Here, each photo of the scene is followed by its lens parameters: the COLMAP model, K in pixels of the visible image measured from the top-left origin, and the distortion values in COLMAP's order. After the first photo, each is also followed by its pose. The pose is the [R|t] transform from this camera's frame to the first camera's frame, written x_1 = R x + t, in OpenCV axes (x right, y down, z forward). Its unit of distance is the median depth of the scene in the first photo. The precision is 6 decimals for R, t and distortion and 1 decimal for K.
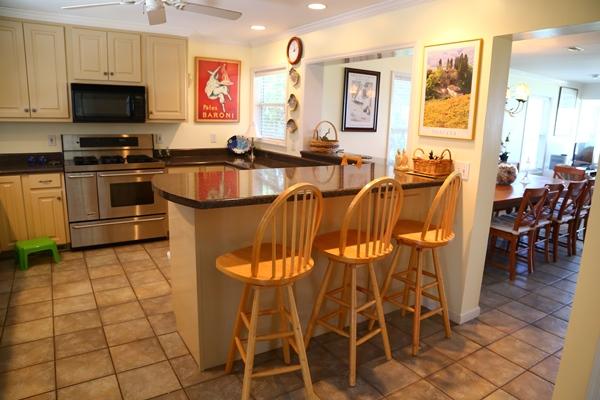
lens RADIAL K [[406.9, 0, 295.8], [0, 406.9, 202.5], [0, 0, 1]] dist [-0.096112, 0.027075]
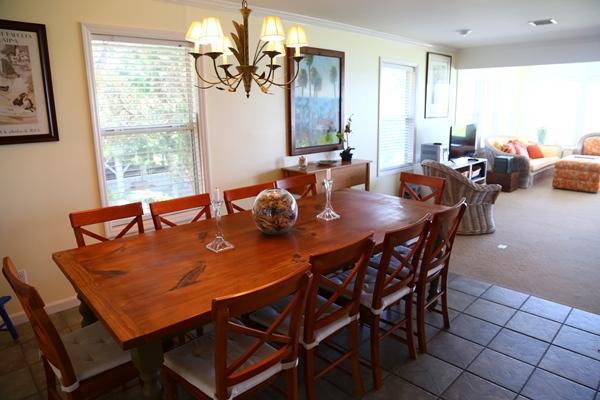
lens RADIAL K [[406.9, 0, 300.6], [0, 406.9, 195.8], [0, 0, 1]] dist [-0.096112, 0.027075]
pose [[0.977634, -0.084084, 0.192774, 0.312716], [0.081642, 0.996449, 0.020591, -0.067696], [-0.193821, -0.004392, 0.981027, 0.336929]]
